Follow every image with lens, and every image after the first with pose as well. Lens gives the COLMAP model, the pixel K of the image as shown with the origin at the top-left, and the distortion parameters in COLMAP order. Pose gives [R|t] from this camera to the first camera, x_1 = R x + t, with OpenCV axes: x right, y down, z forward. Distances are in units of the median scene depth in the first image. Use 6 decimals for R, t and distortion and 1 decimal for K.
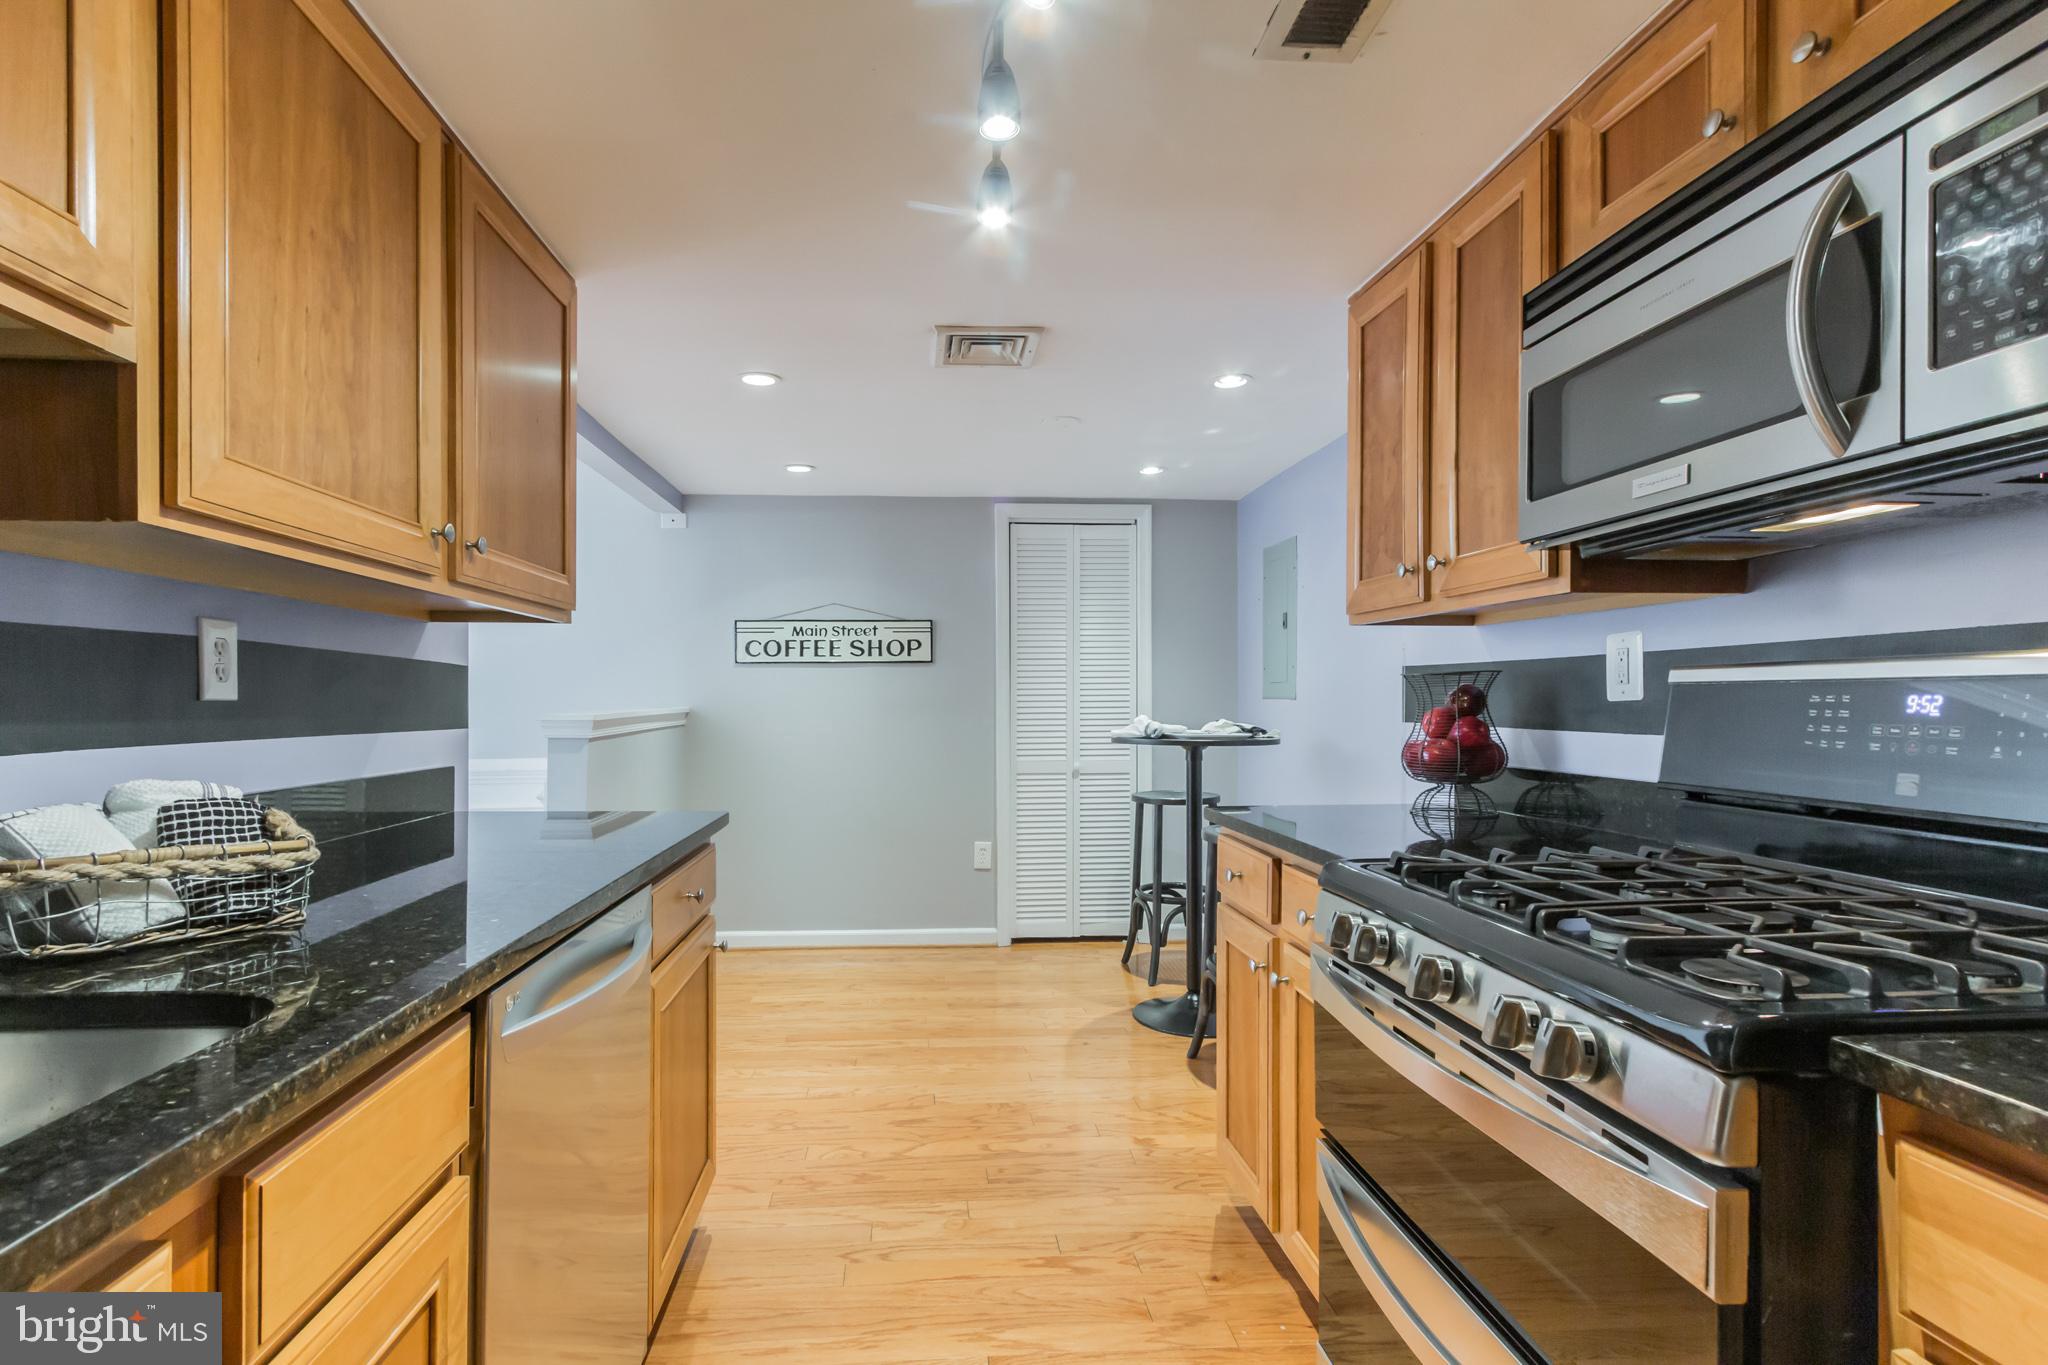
lens RADIAL K [[980.7, 0, 975.8], [0, 980.7, 707.7], [0, 0, 1]] dist [0.000409, 0.000017]
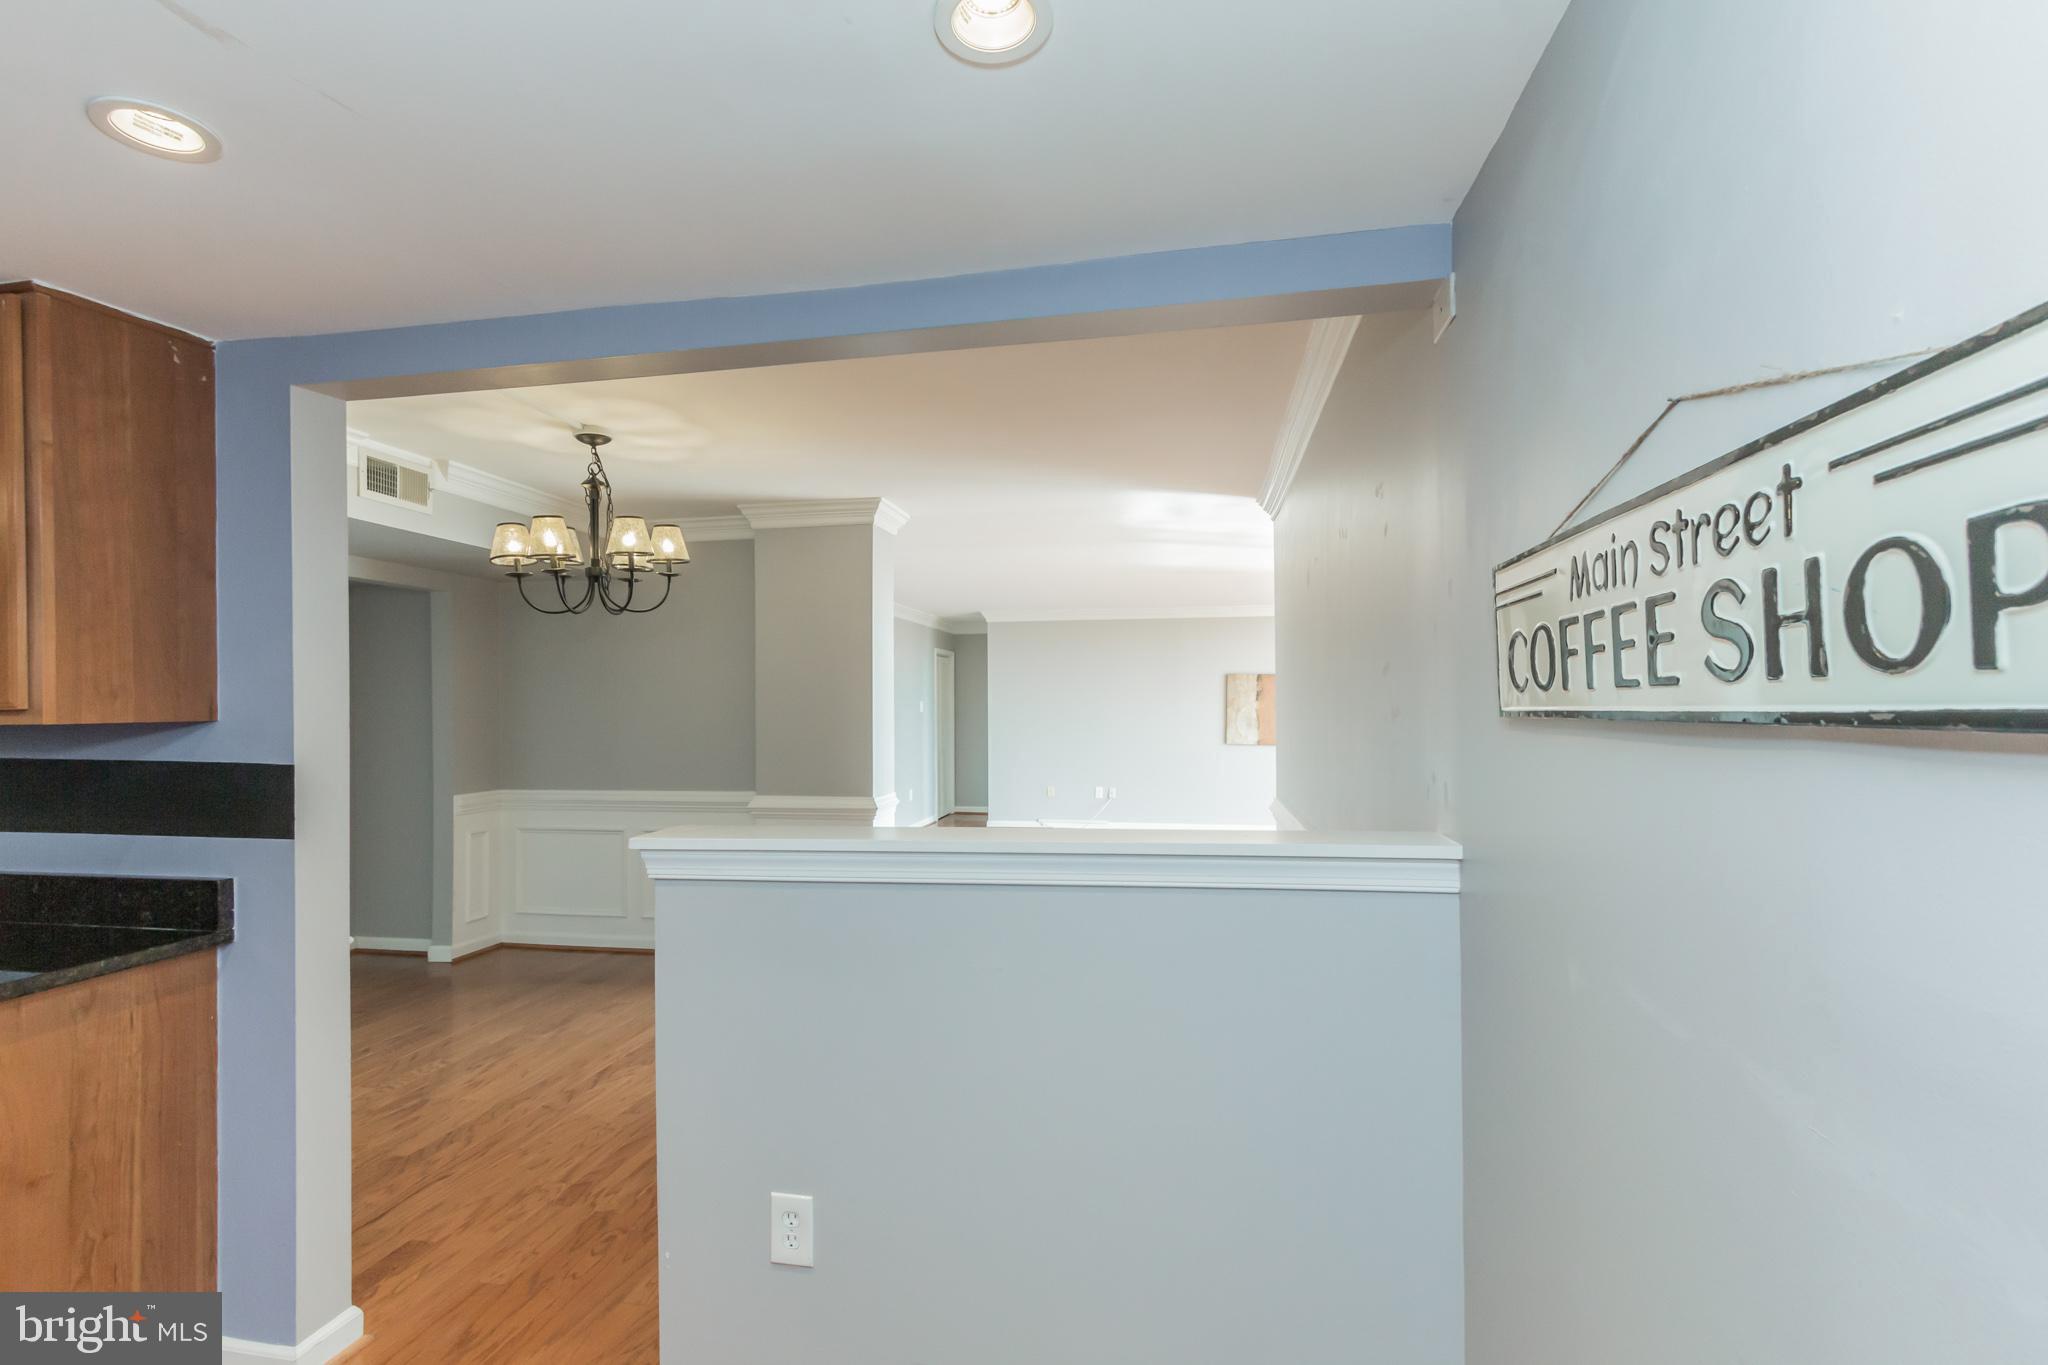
lens RADIAL K [[942.0, 0, 1021.3], [0, 942.0, 704.4], [0, 0, 1]] dist [0.001041, 0.000064]
pose [[-0.240696, 0.000065, -0.970601, 0.059402], [0.001023, 0.999999, -0.000187, -0.049009], [0.970600, -0.001038, -0.240696, 0.928650]]
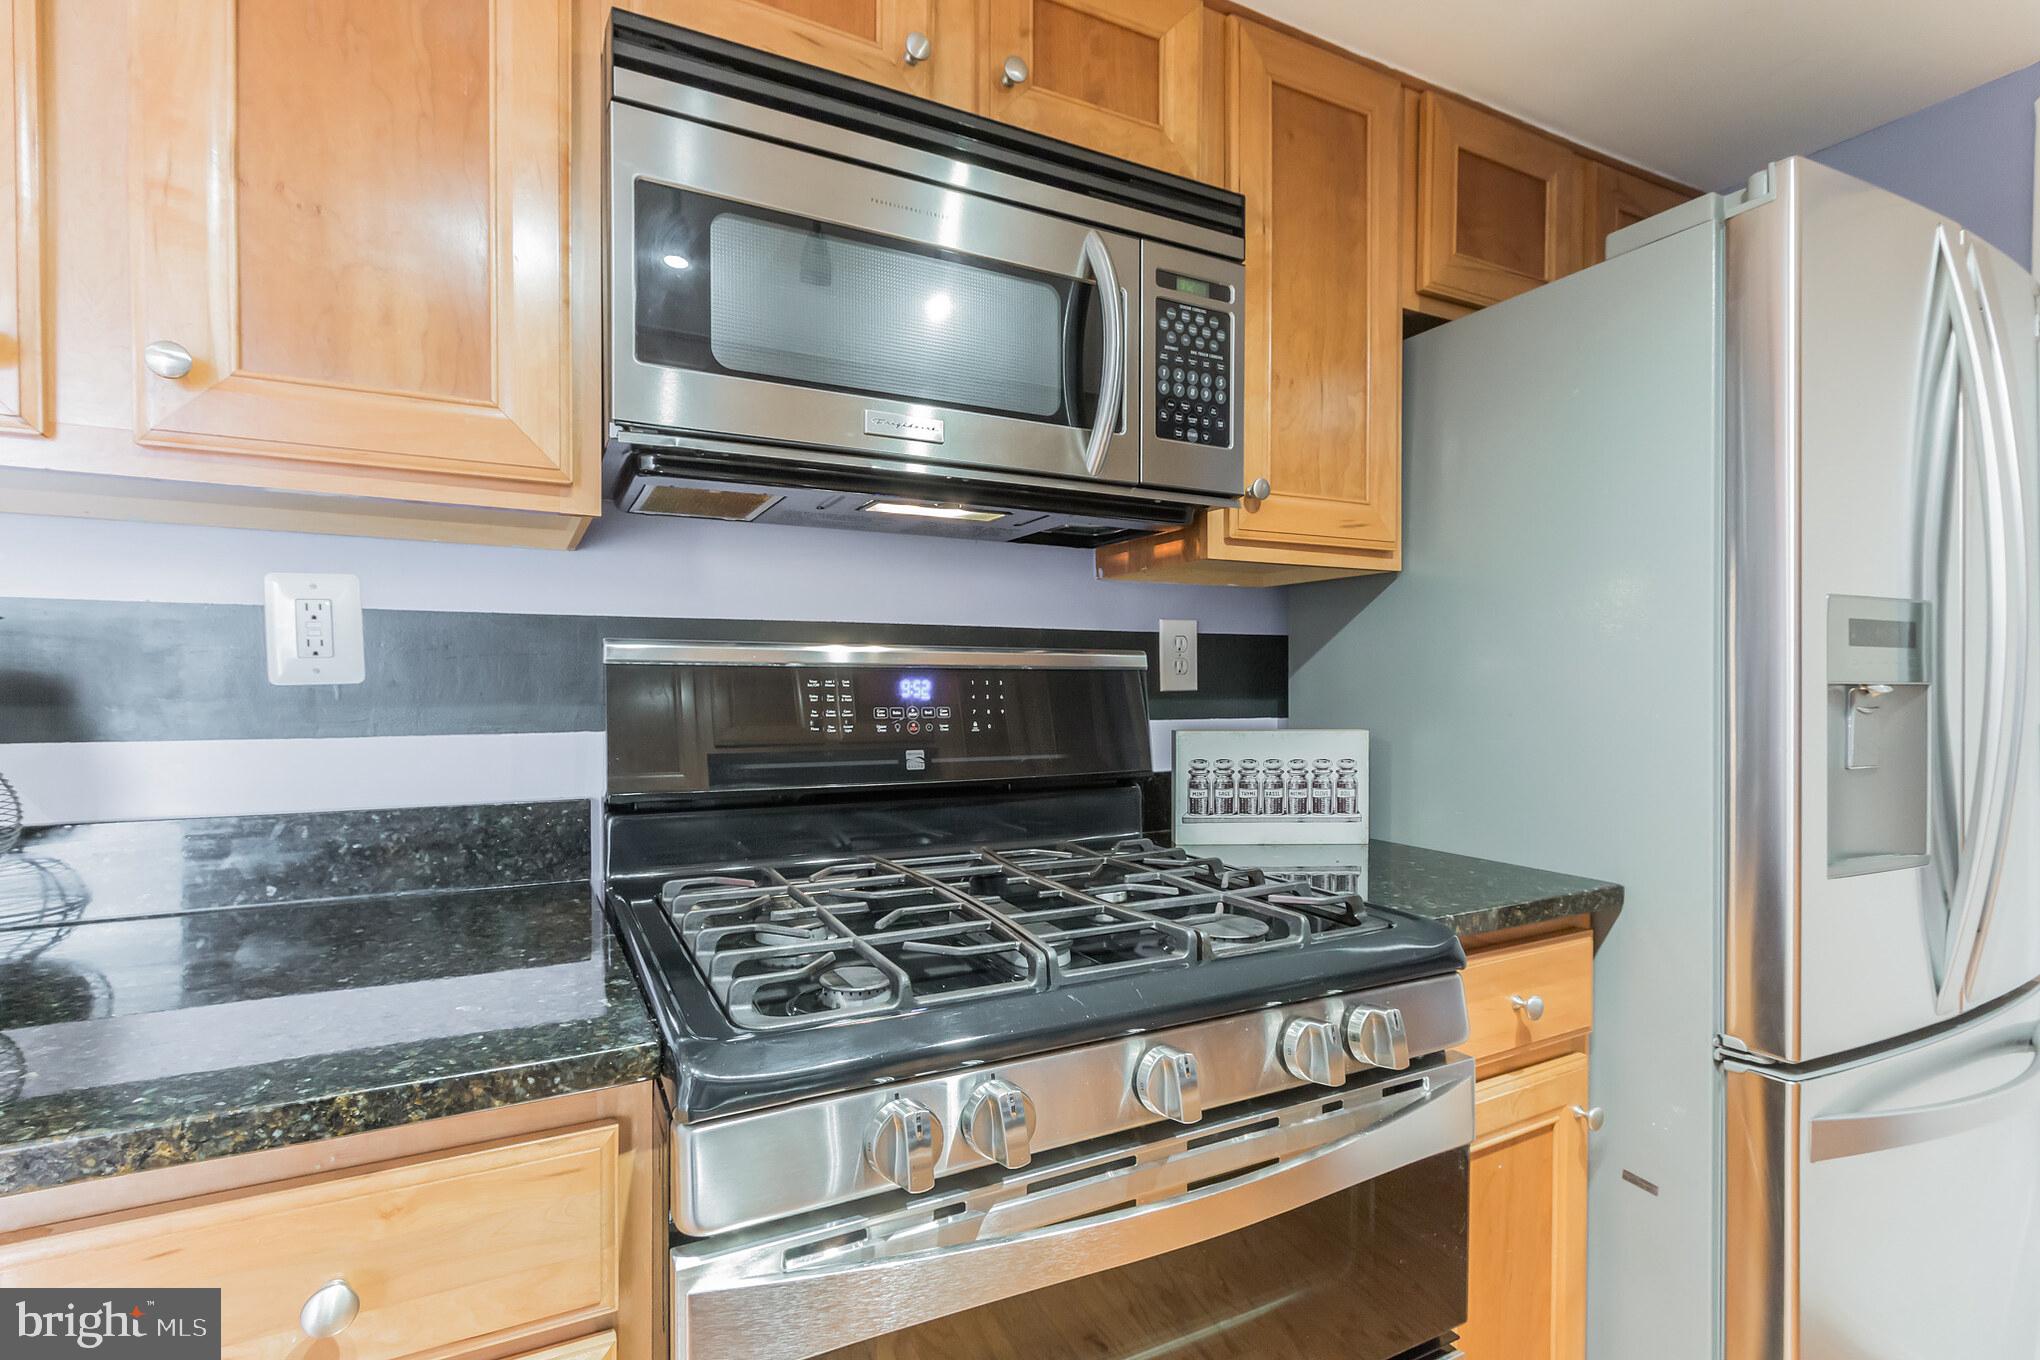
lens RADIAL K [[945.1, 0, 992.8], [0, 945.1, 694.2], [0, 0, 1]] dist [-0.002780, -0.000413]
pose [[-0.400743, -0.011932, 0.916113, -0.021431], [0.002980, 0.999893, 0.014327, -0.003242], [-0.916186, 0.008472, -0.400664, 0.342638]]
